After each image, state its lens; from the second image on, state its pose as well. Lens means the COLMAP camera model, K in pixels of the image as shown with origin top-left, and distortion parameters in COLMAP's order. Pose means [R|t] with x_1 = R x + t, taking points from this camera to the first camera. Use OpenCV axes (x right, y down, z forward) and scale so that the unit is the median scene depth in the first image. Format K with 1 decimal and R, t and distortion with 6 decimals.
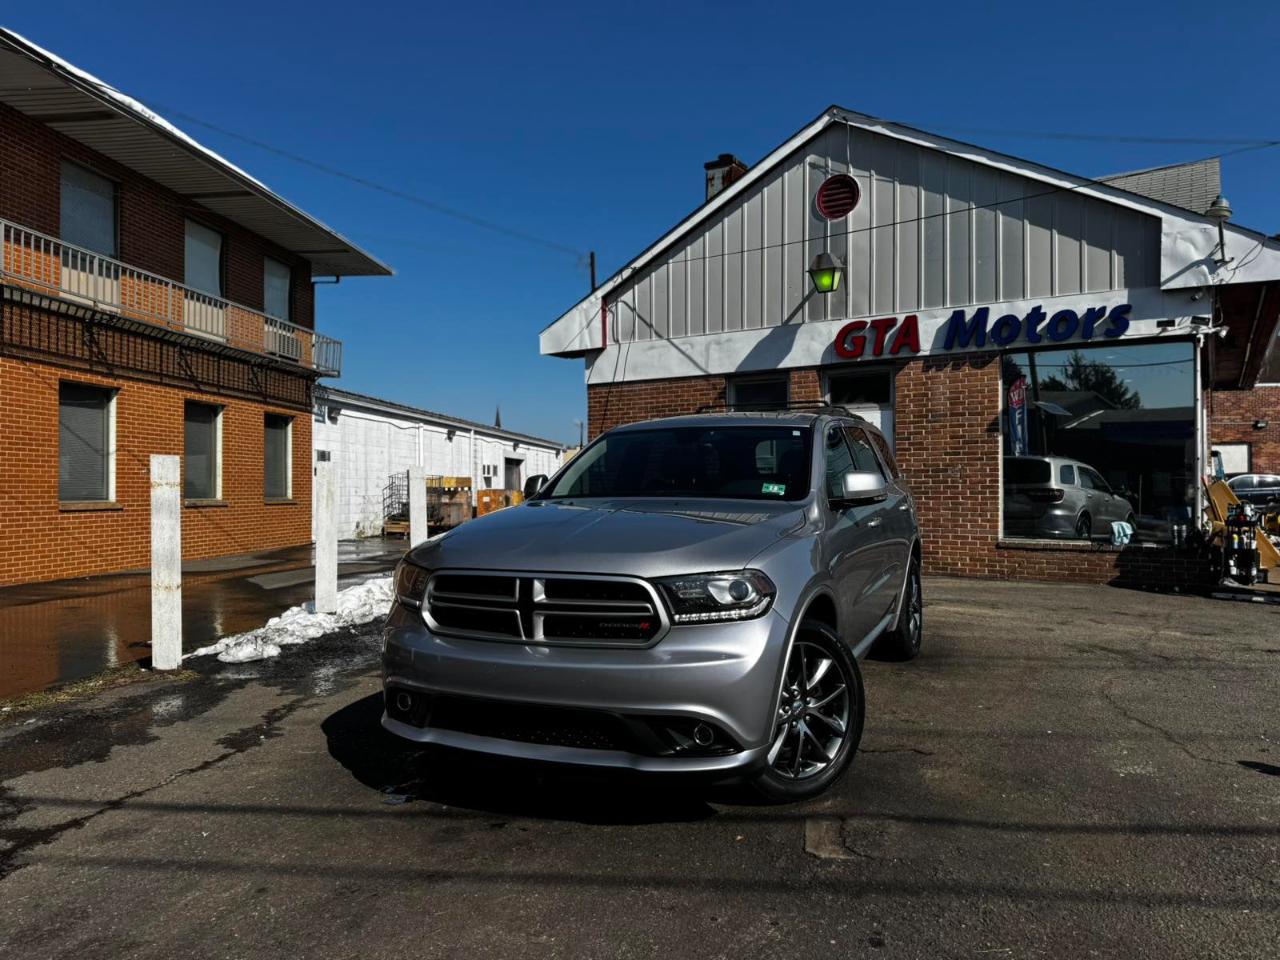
lens RADIAL K [[905.6, 0, 631.8], [0, 905.6, 475.2], [0, 0, 1]] dist [0.035414, -0.047632]
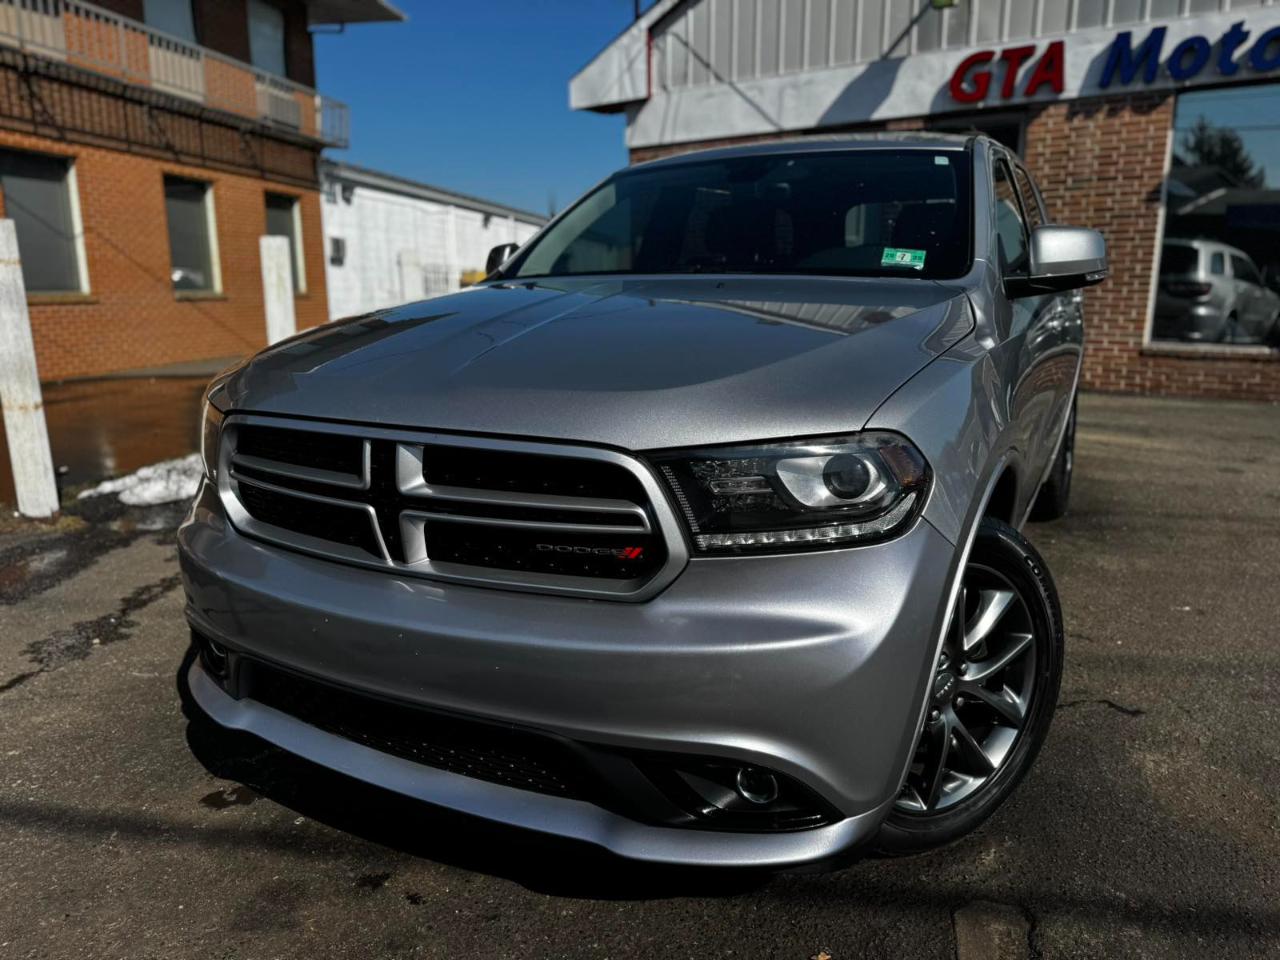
lens RADIAL K [[905.6, 0, 637.6], [0, 905.6, 485.9], [0, 0, 1]] dist [0.035414, -0.047632]
pose [[0.998247, 0.015225, -0.057193, 0.012872], [-0.001708, 0.973355, 0.229297, 0.009492], [0.059161, -0.228797, 0.971675, 0.175759]]
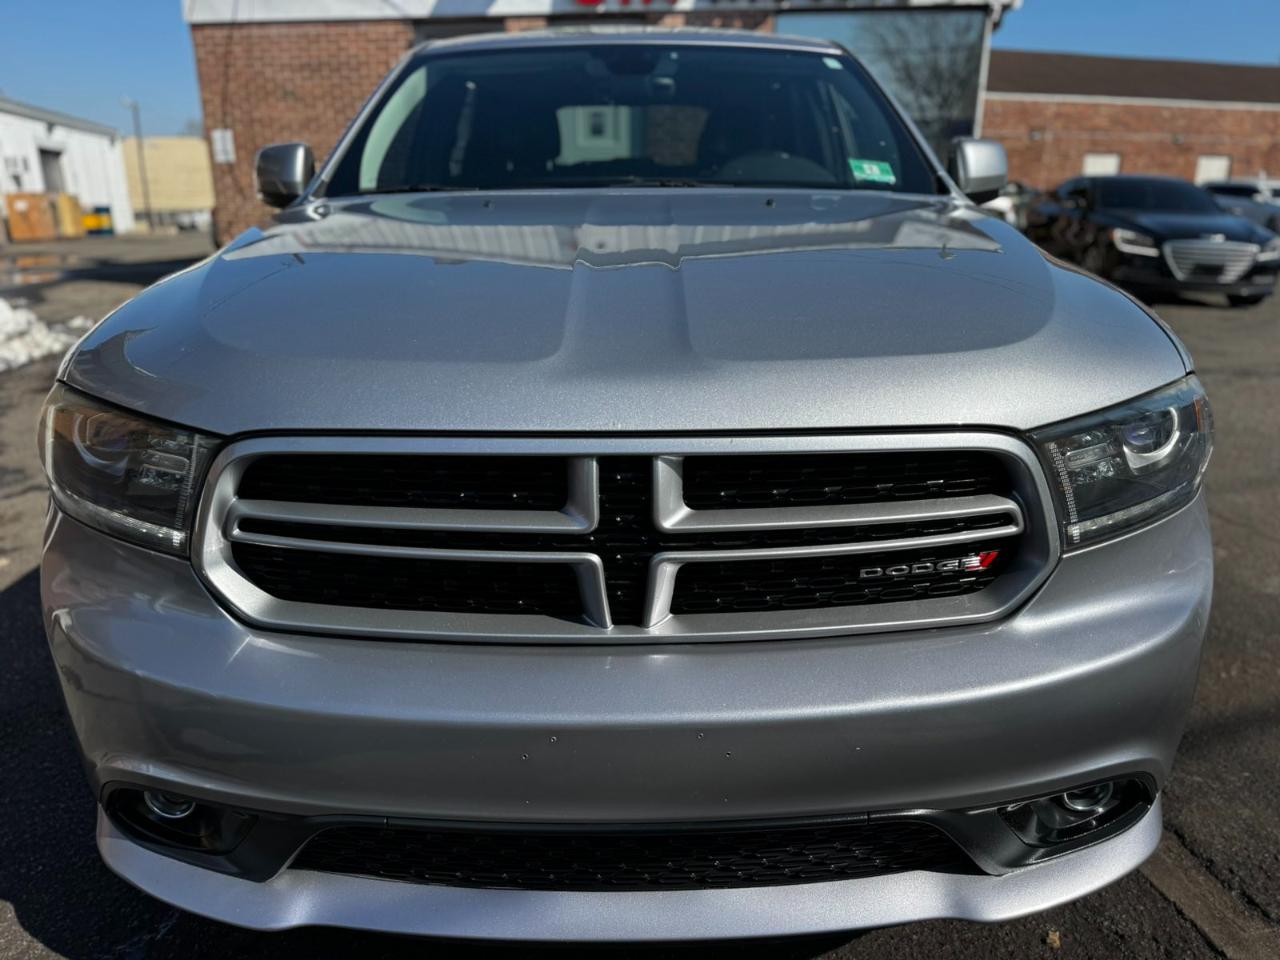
lens RADIAL K [[905.6, 0, 645.0], [0, 905.6, 485.6], [0, 0, 1]] dist [0.035414, -0.047632]
pose [[0.906440, -0.123884, 0.403755, -0.074460], [-0.011181, 0.948637, 0.316170, 0.008903], [-0.422186, -0.291104, 0.858497, 0.234495]]
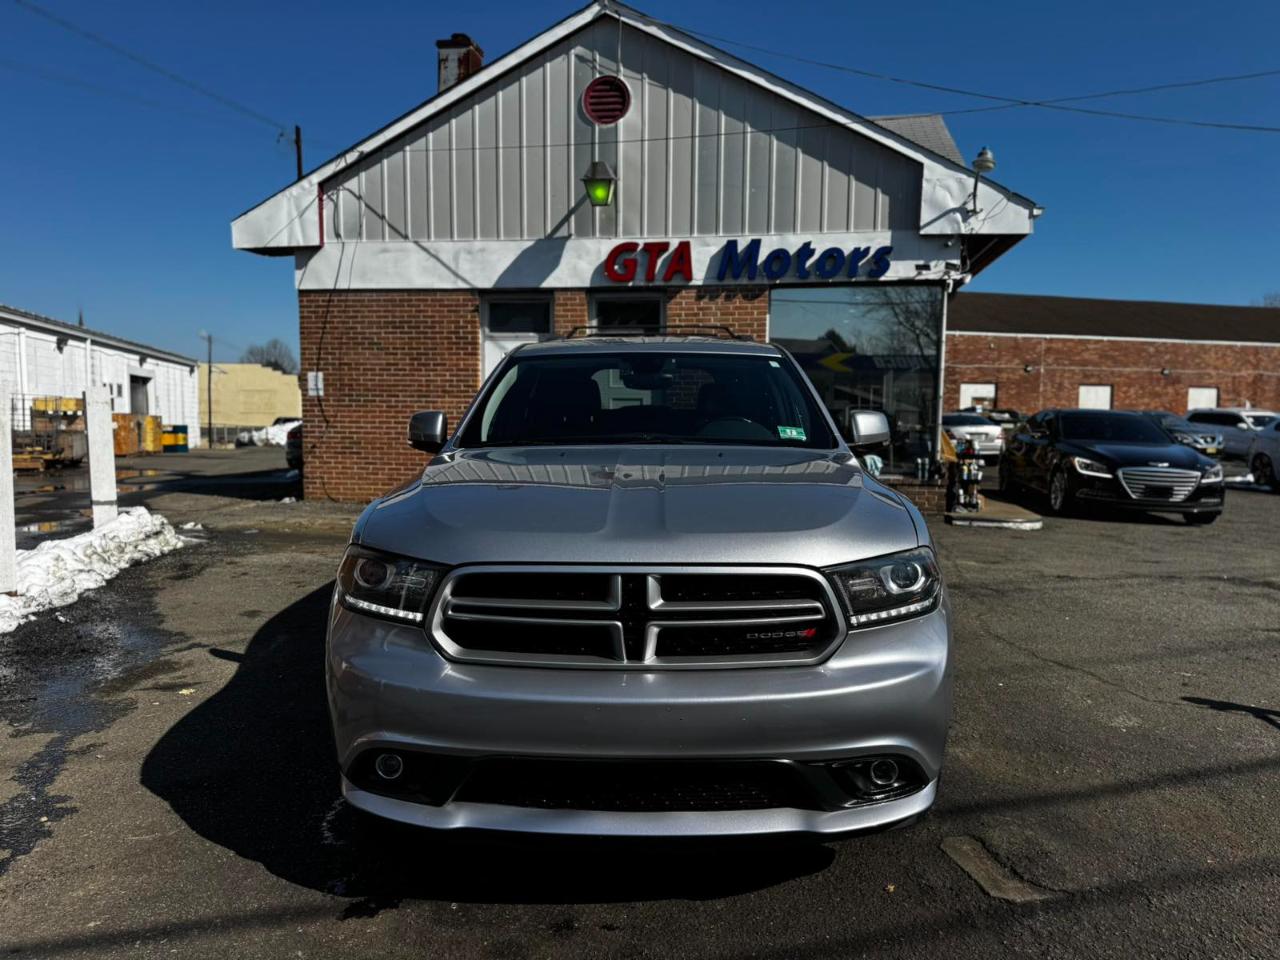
lens RADIAL K [[905.6, 0, 640.0], [0, 905.6, 491.0], [0, 0, 1]] dist [0.035414, -0.047632]
pose [[0.919655, -0.021786, 0.392123, -0.119004], [-0.017319, 0.995239, 0.095912, -0.003791], [-0.392346, -0.094997, 0.914899, 0.125208]]
